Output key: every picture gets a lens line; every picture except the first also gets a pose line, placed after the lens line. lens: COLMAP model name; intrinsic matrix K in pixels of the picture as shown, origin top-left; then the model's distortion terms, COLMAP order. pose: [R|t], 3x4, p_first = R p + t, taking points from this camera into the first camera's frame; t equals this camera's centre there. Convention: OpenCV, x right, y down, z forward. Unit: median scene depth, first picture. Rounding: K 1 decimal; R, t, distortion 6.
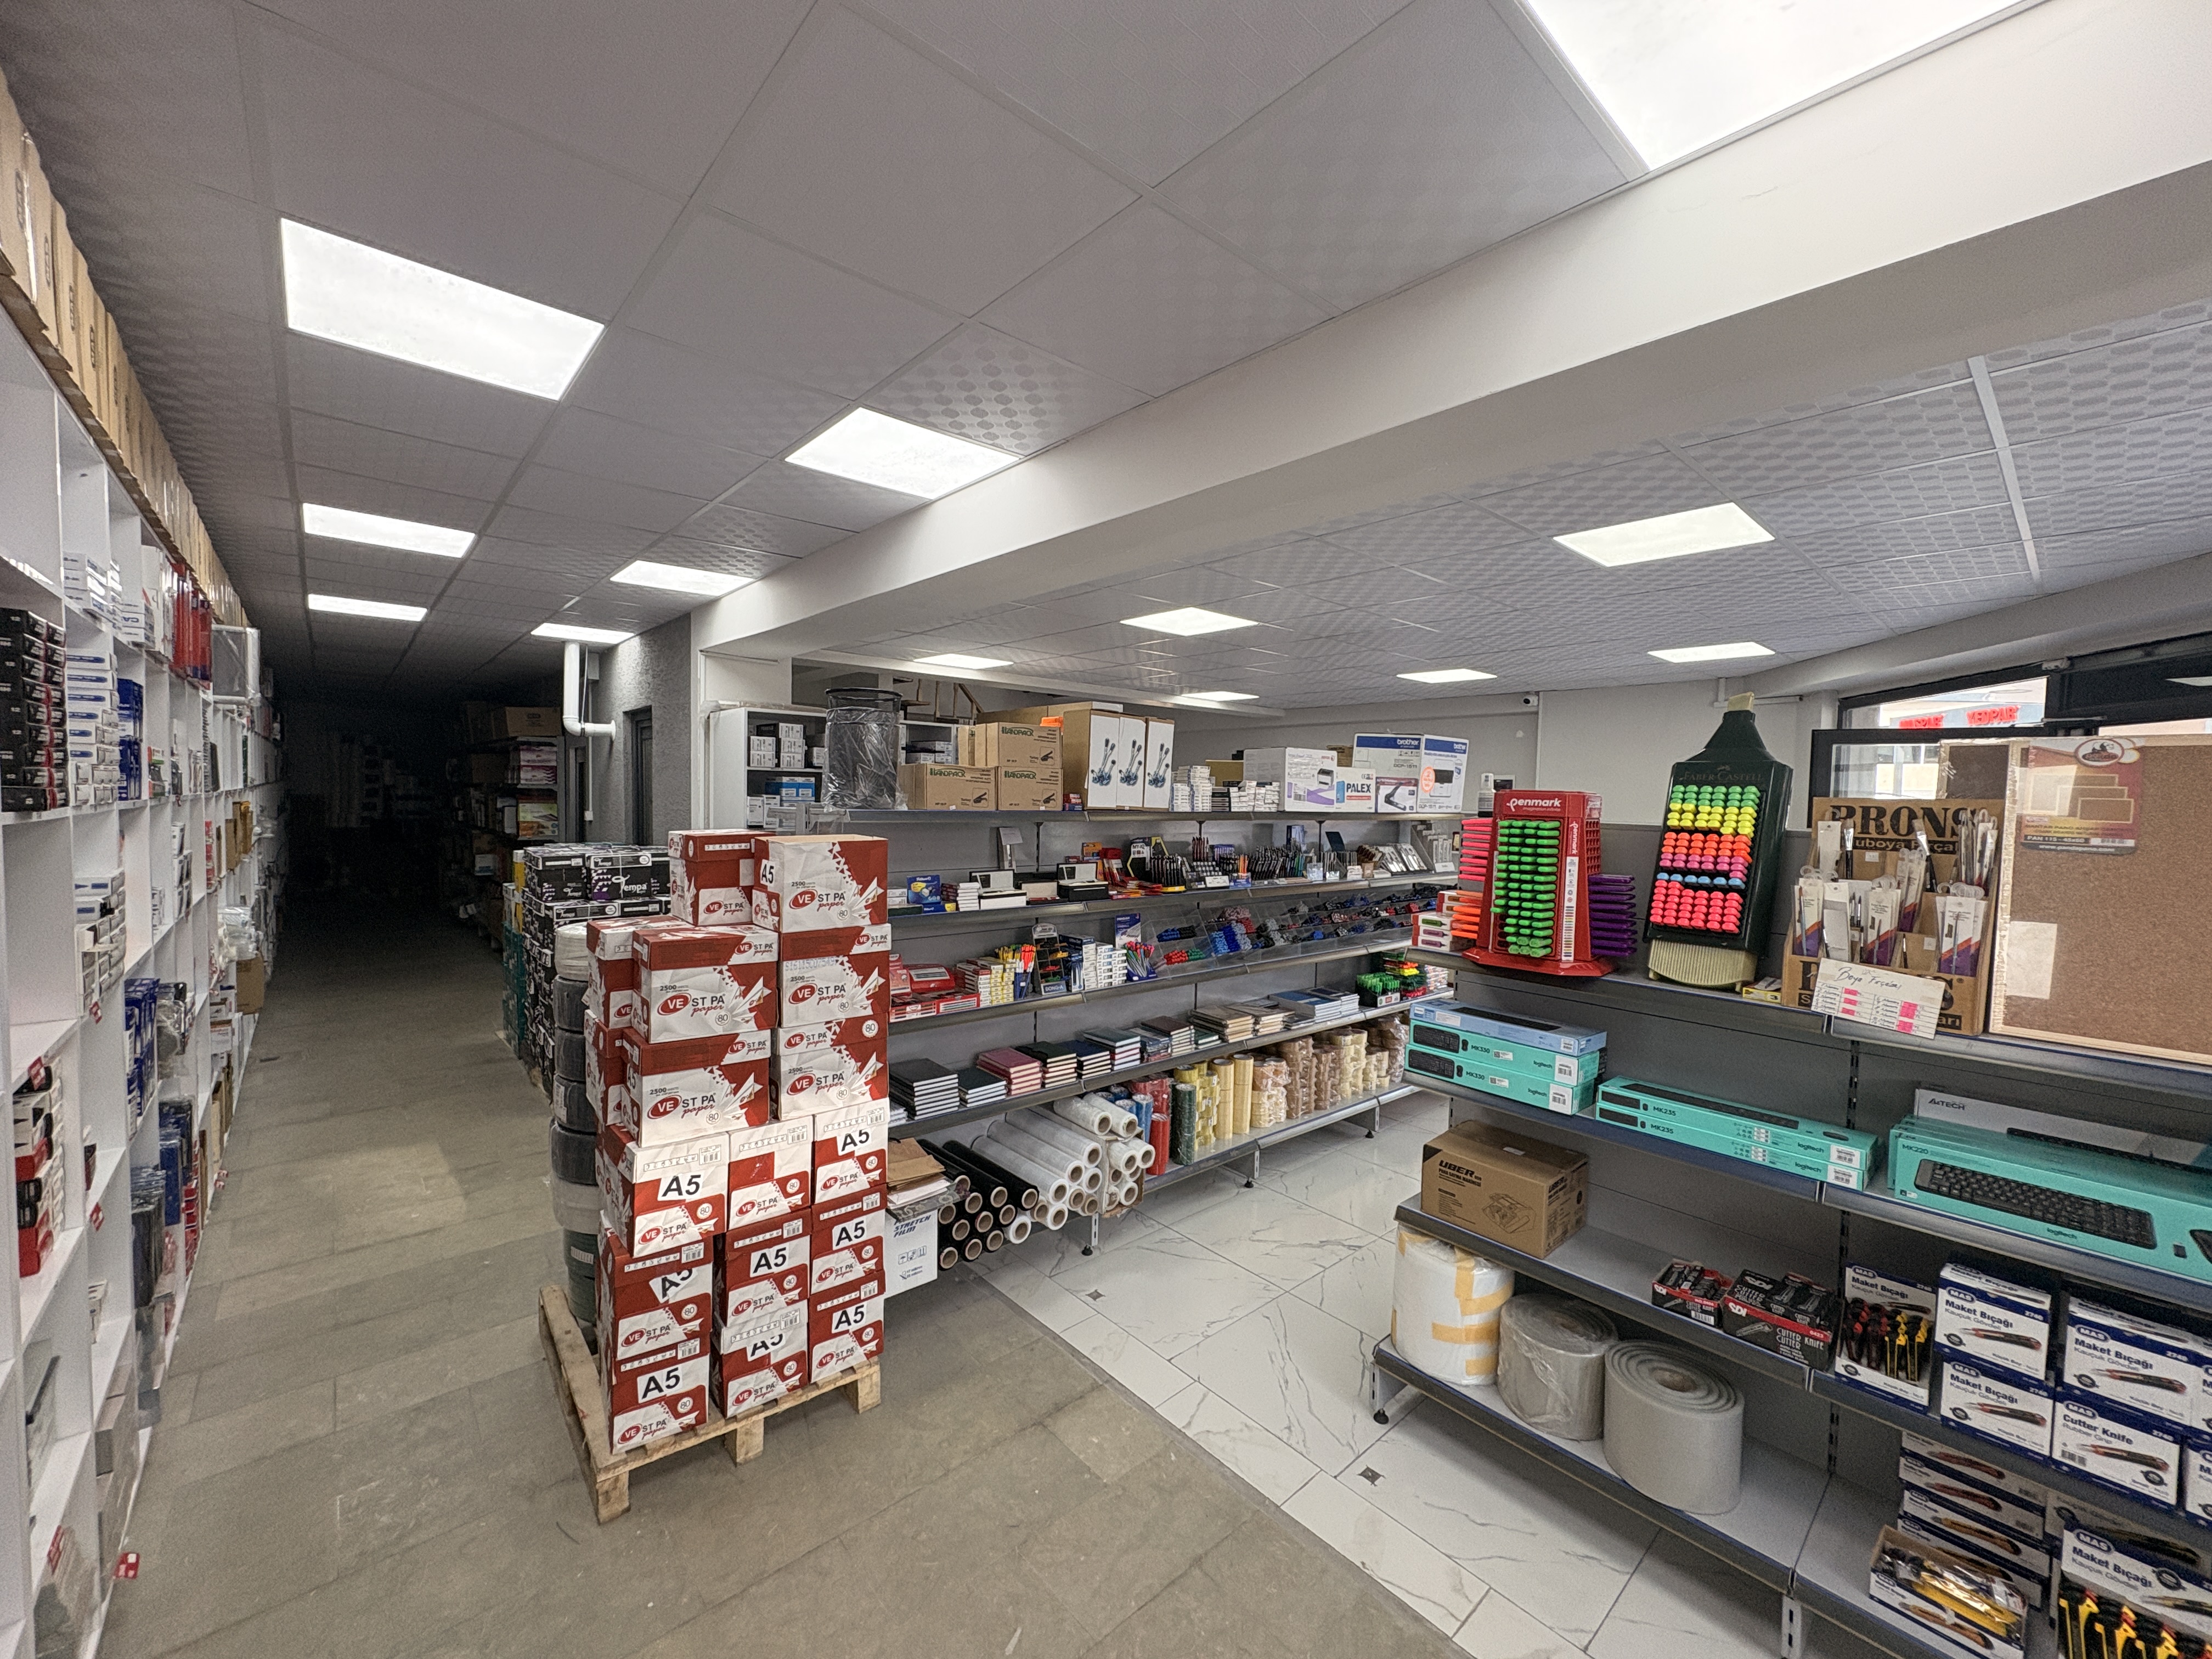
lens RADIAL K [[887.1, 0, 1115.5], [0, 887.1, 832.5], [0, 0, 1]] dist [0.000685, -0.000082]
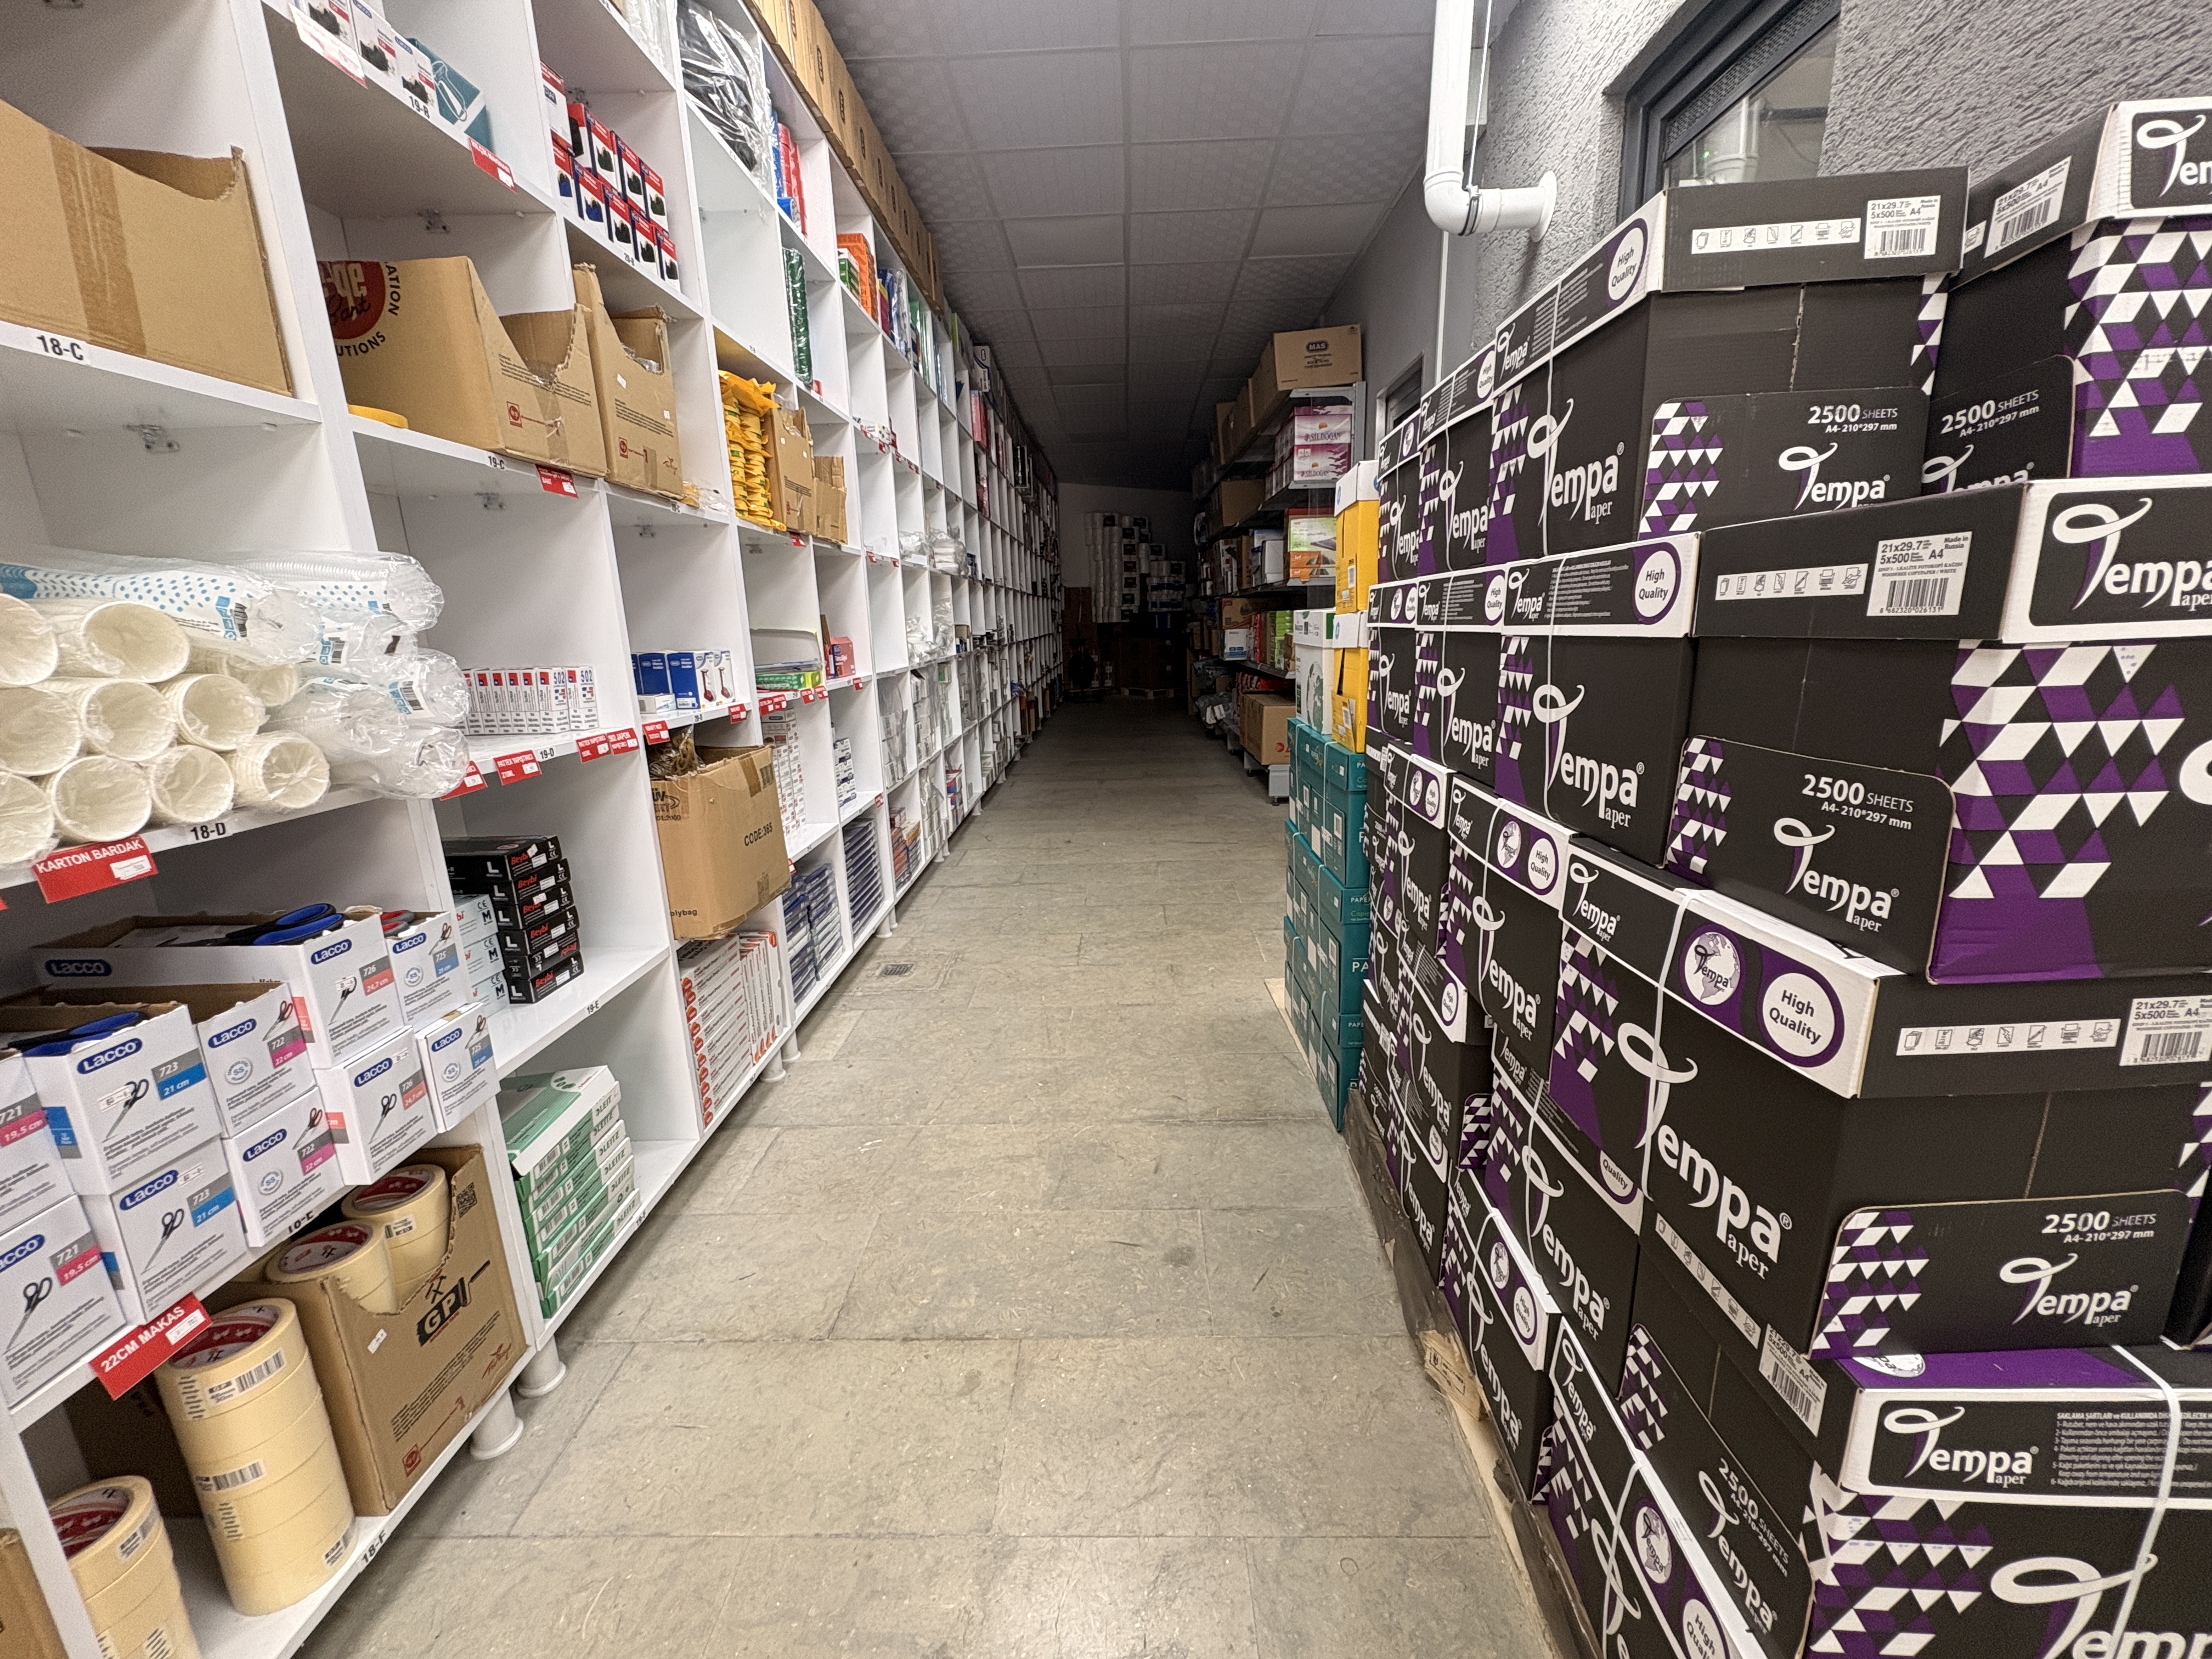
lens RADIAL K [[887.1, 0, 1101.9], [0, 887.1, 833.2], [0, 0, 1]] dist [0.000685, -0.000082]
pose [[0.726673, 0.117017, -0.676944, -1.016922], [0.016835, 0.982057, 0.187831, 0.160211], [0.686777, -0.147888, 0.711664, 1.397797]]
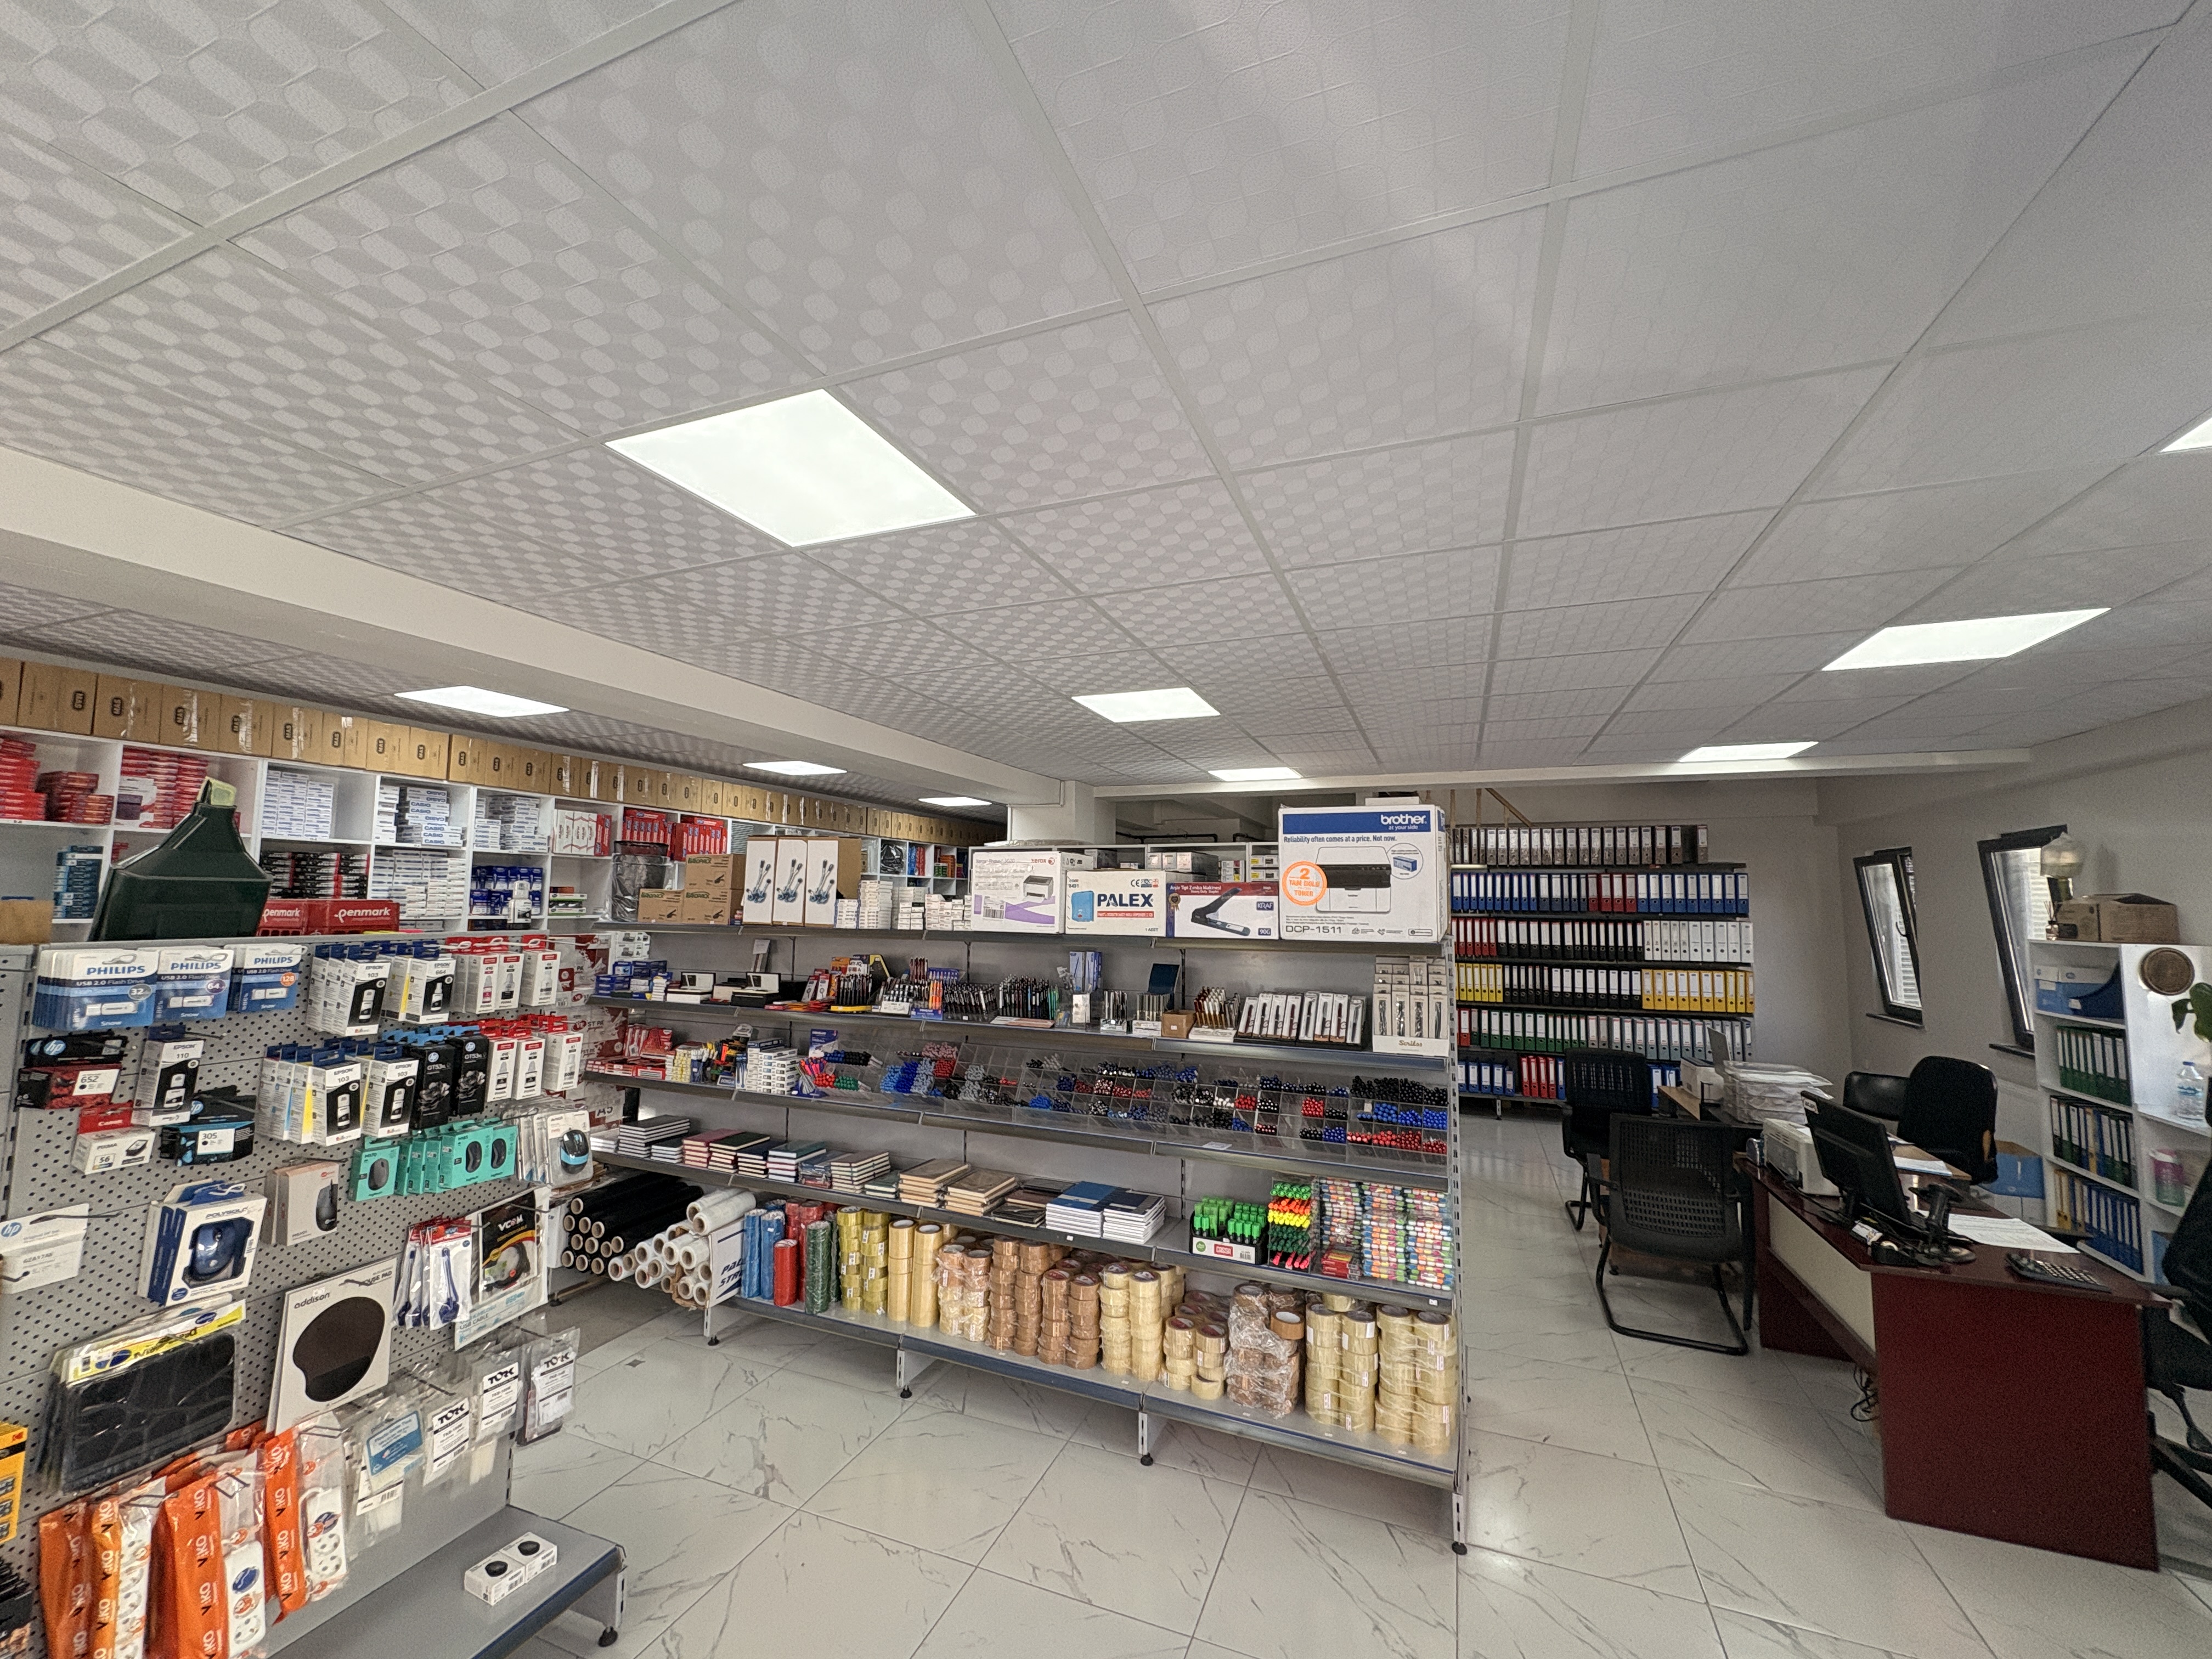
lens RADIAL K [[887.1, 0, 1108.3], [0, 887.1, 831.1], [0, 0, 1]] dist [0.000685, -0.000082]
pose [[0.447496, -0.089124, -0.889834, 1.361801], [-0.039555, 0.992075, -0.119256, -0.030949], [0.893411, 0.088564, 0.440424, 1.036274]]
